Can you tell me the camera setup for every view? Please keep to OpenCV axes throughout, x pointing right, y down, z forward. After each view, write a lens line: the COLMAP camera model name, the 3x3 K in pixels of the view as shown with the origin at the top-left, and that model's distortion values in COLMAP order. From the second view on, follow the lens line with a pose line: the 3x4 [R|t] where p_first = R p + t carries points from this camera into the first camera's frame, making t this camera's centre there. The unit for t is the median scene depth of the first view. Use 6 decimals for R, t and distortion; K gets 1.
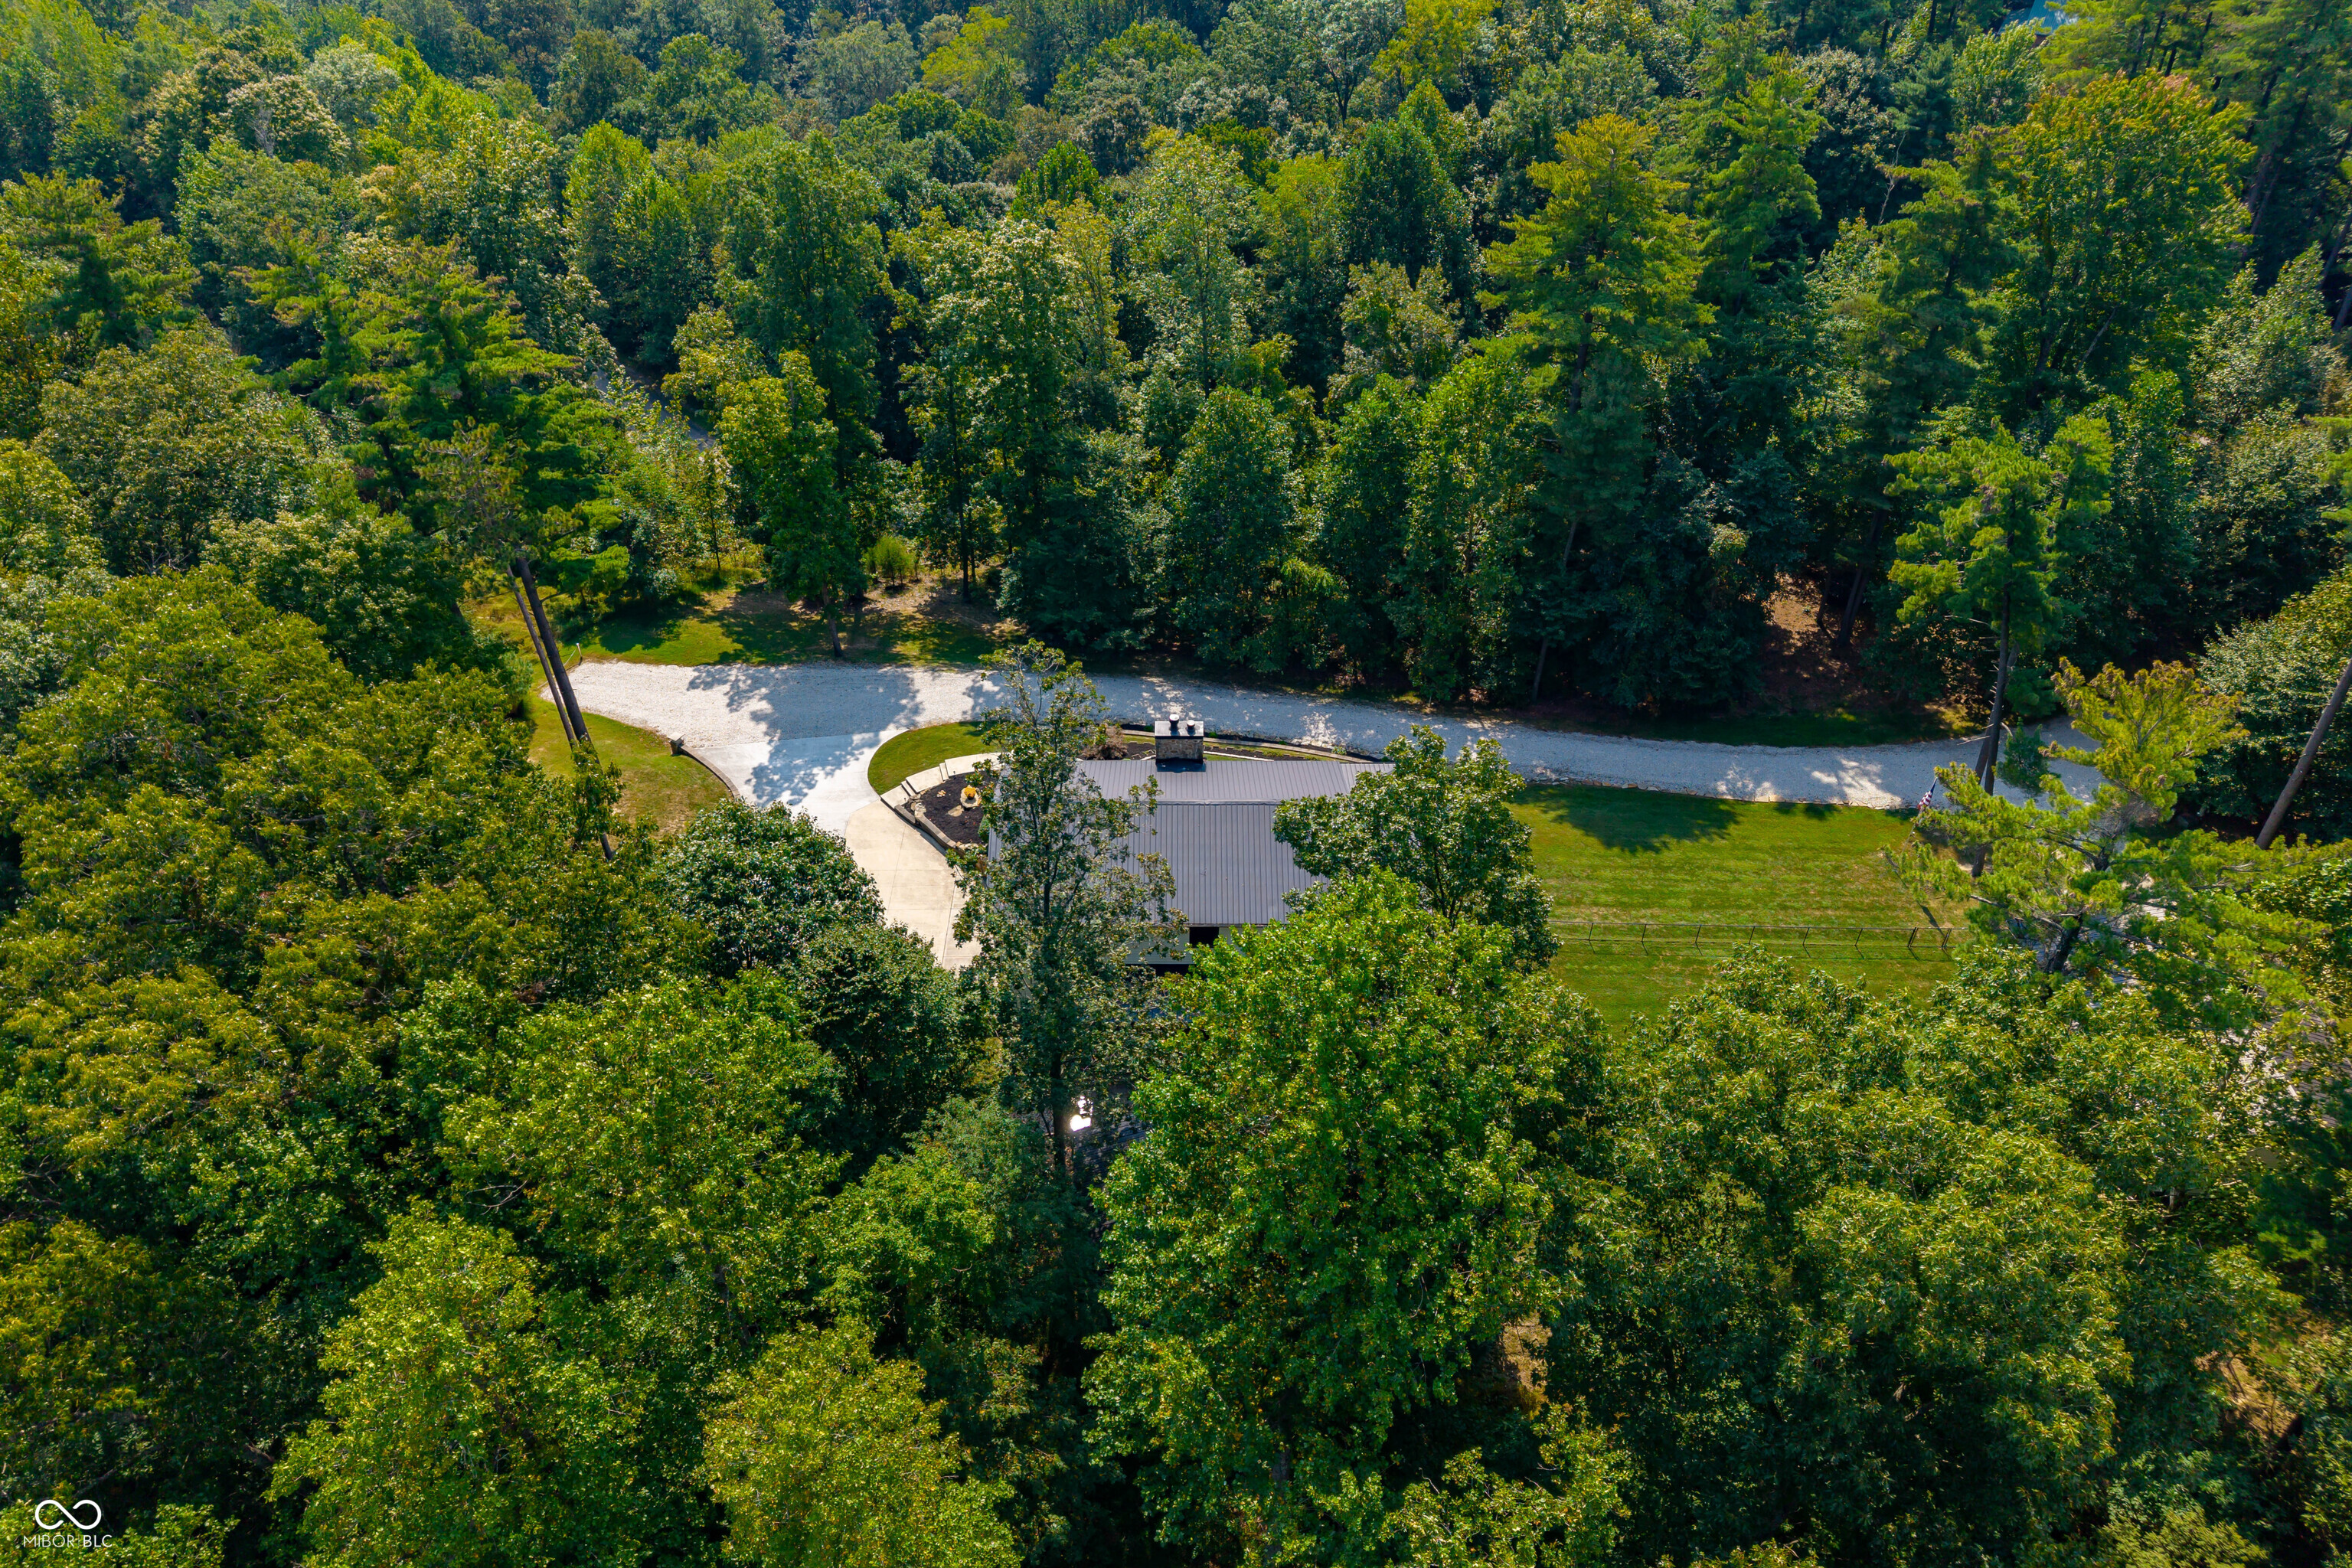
lens RADIAL K [[1582.1, 0, 1194.2], [0, 1582.1, 781.1], [0, 0, 1]] dist [0.019505, -0.019363]
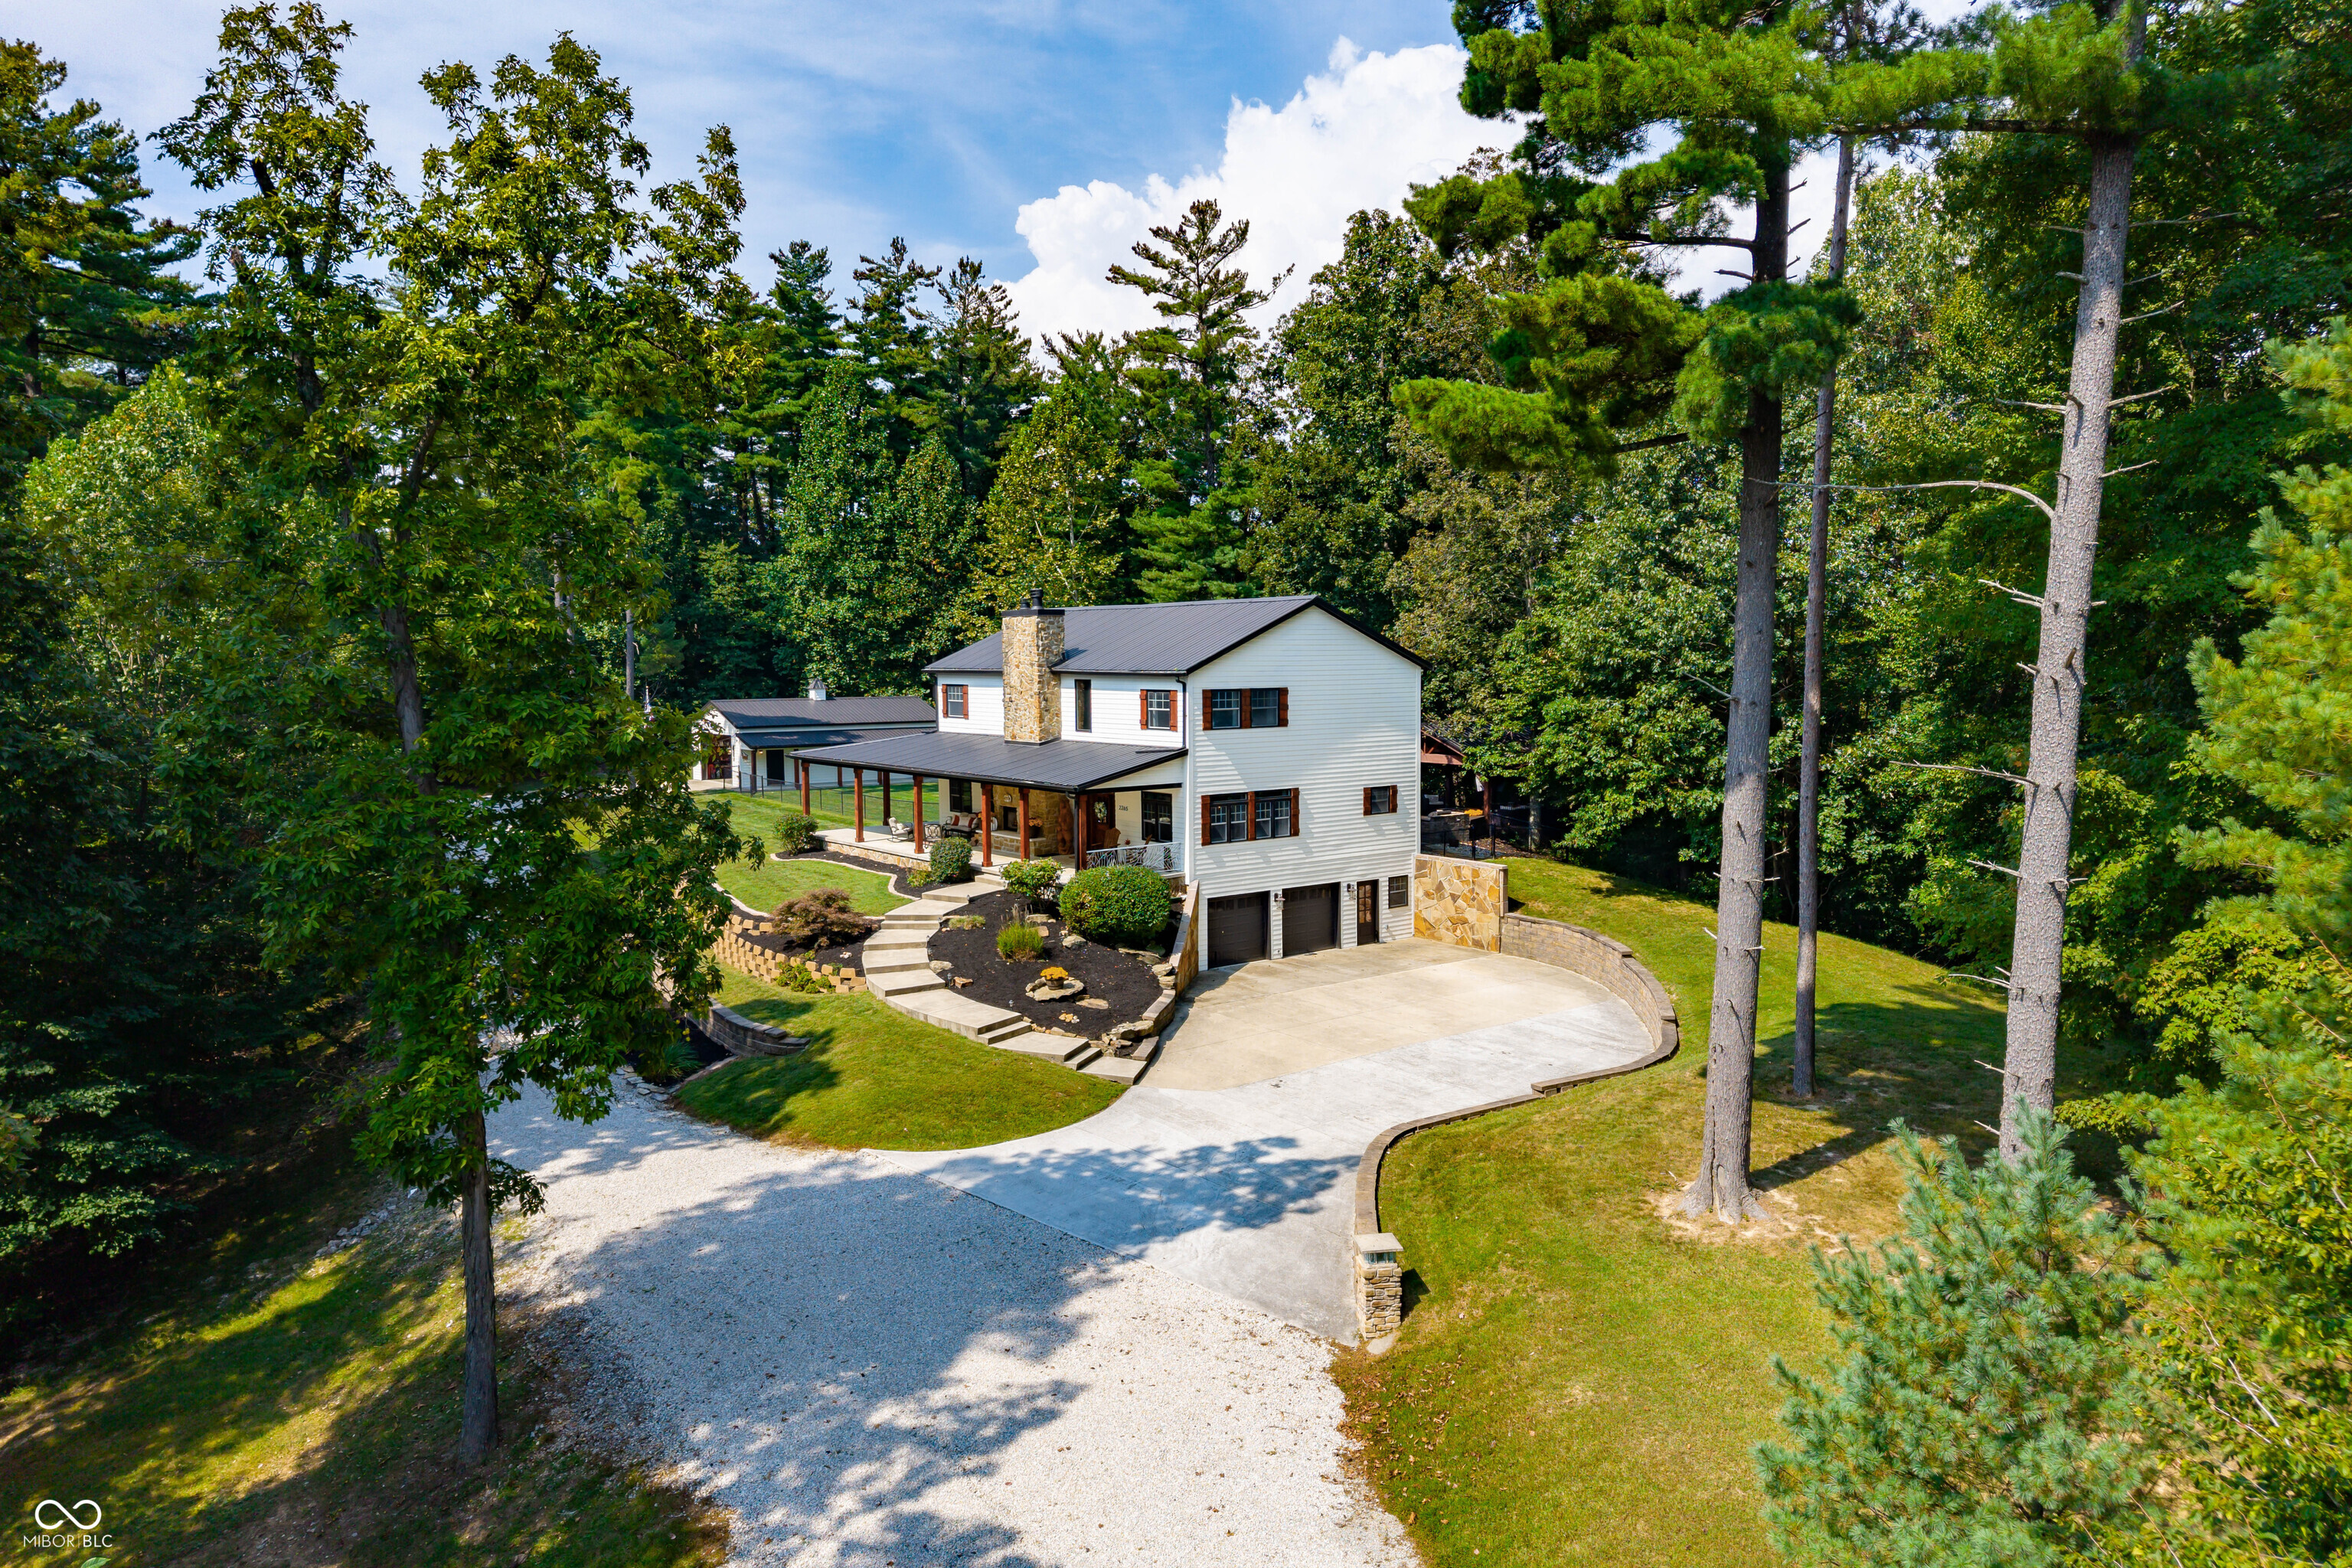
lens RADIAL K [[1582.1, 0, 1184.0], [0, 1582.1, 790.6], [0, 0, 1]] dist [0.019505, -0.019363]
pose [[-0.617189, -0.068693, 0.783810, -0.494316], [0.518234, 0.714088, 0.470650, -0.219026], [-0.592040, 0.696677, -0.405129, 1.038919]]
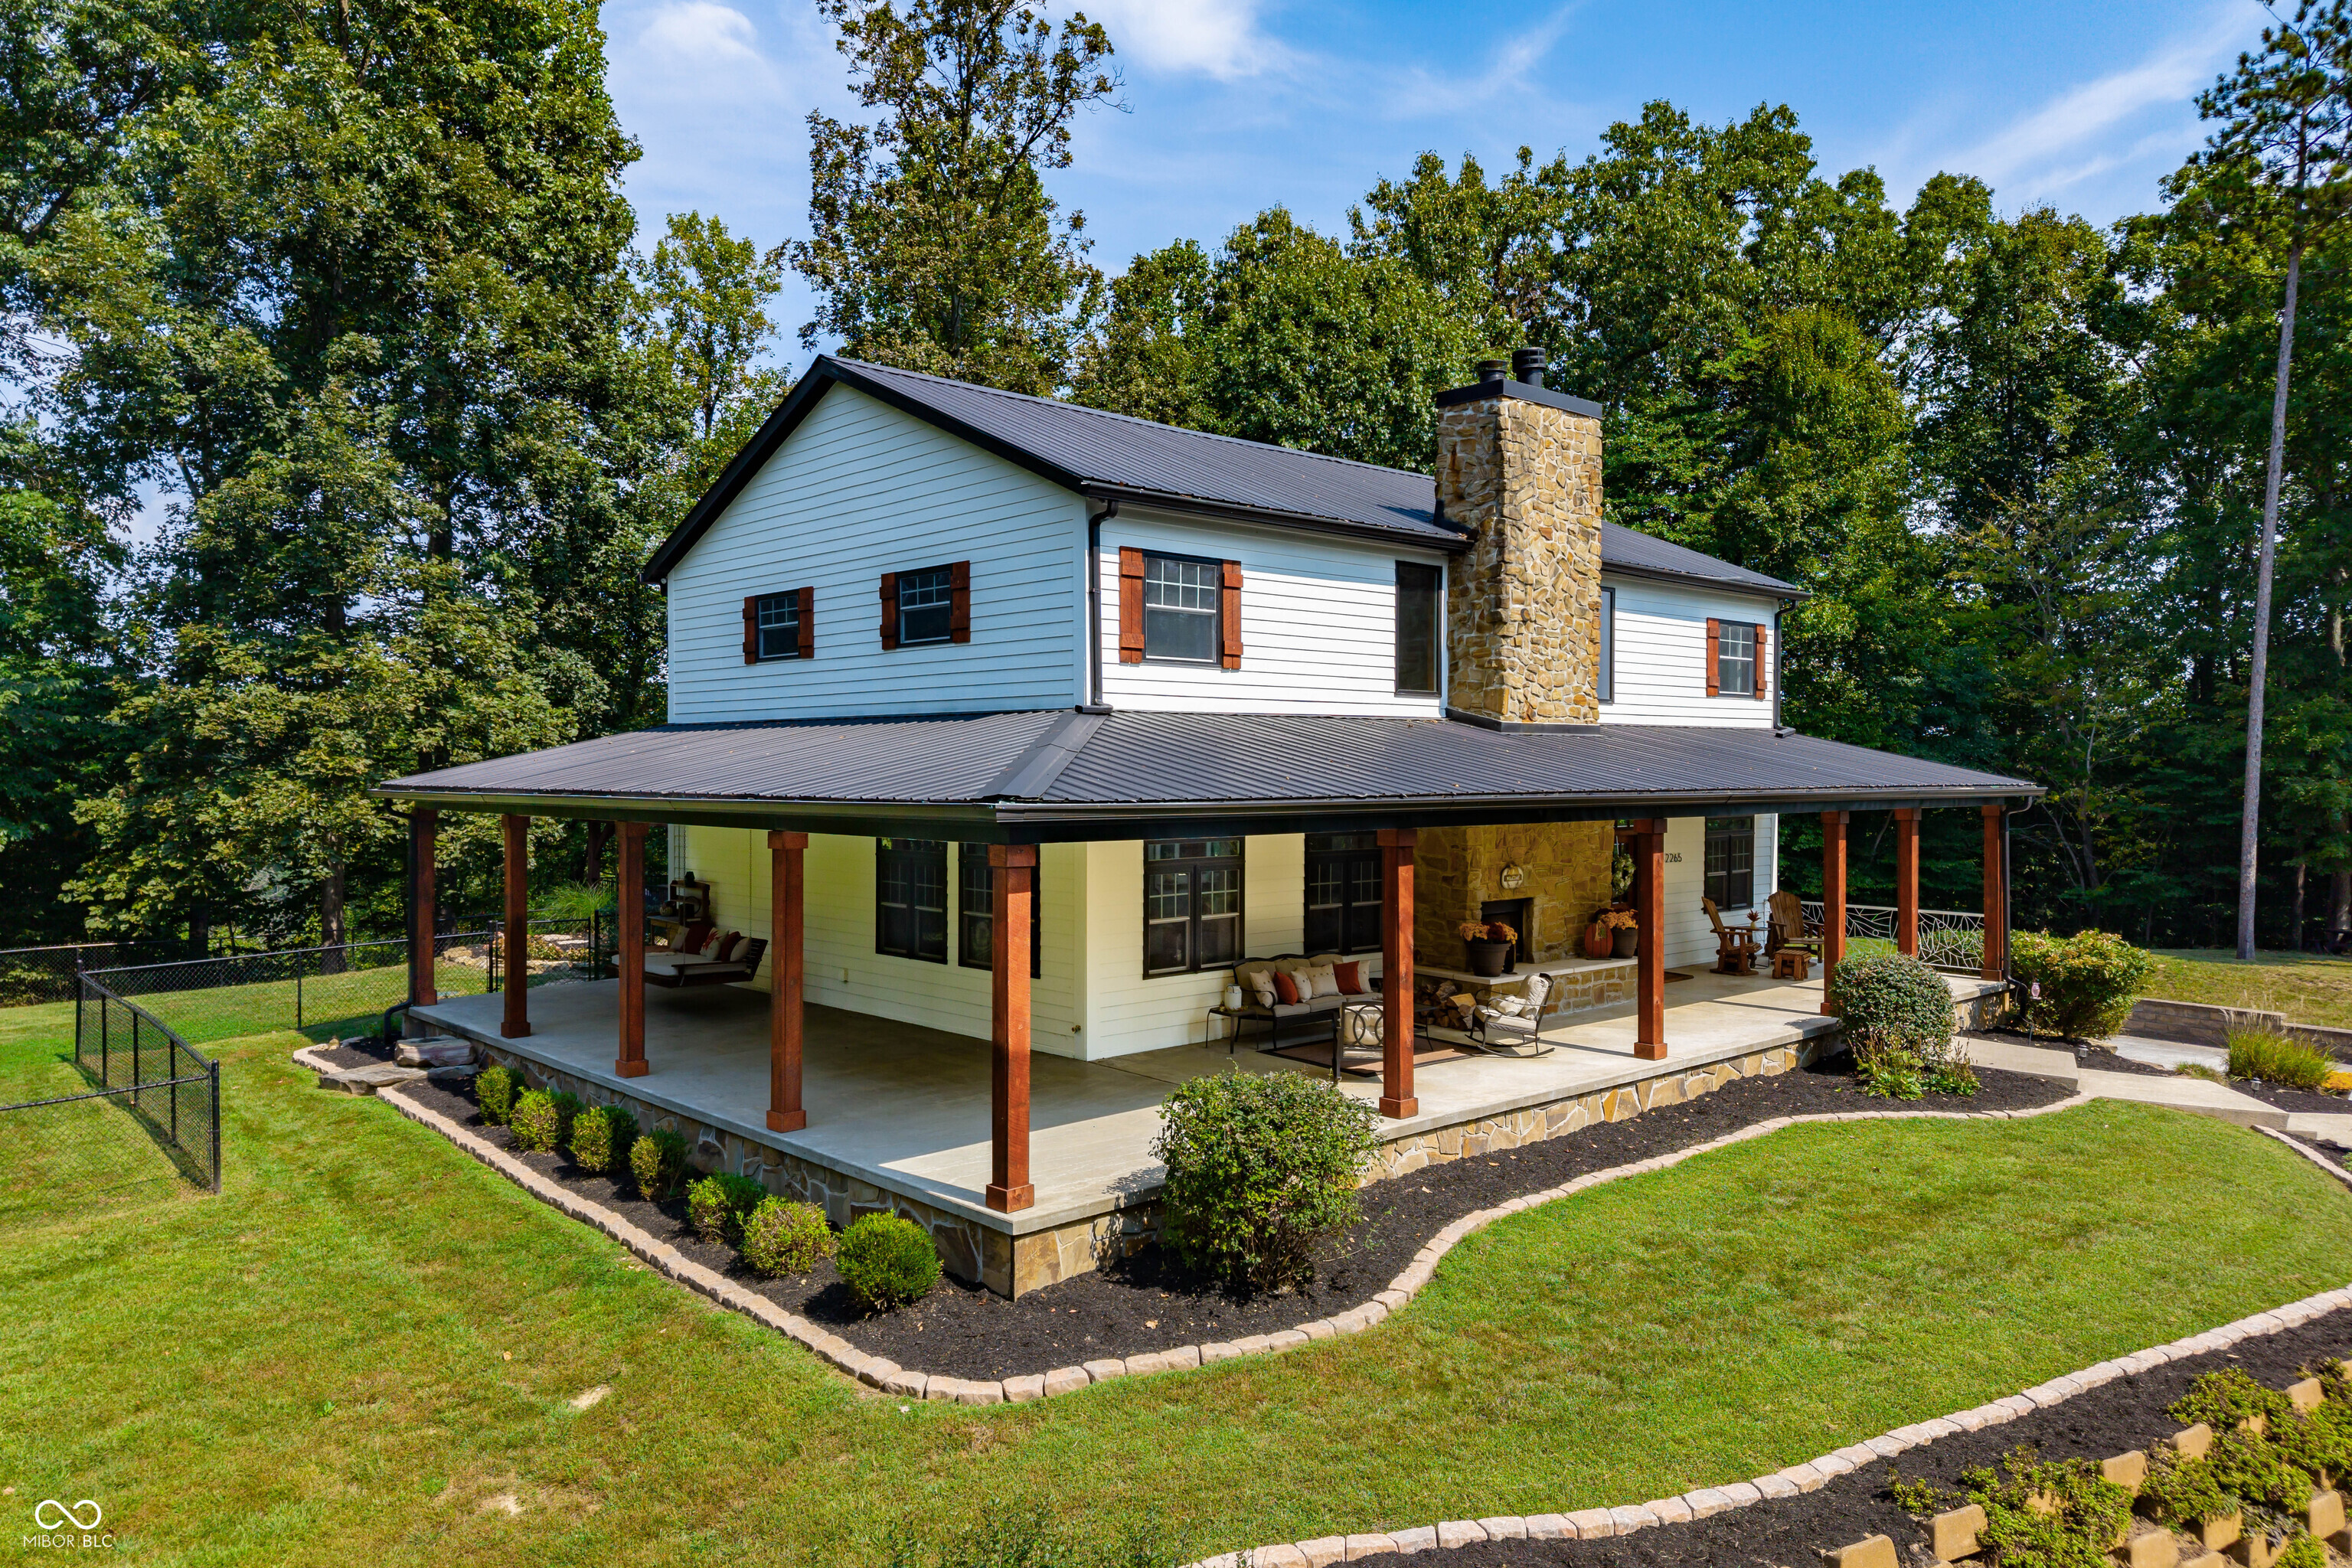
lens RADIAL K [[1582.1, 0, 1121.2], [0, 1582.1, 786.6], [0, 0, 1]] dist [0.019505, -0.019363]
pose [[-0.760240, 0.004397, -0.649627, 0.182314], [-0.428543, 0.748152, 0.506576, -0.075437], [0.488247, 0.663513, -0.566891, 0.934191]]
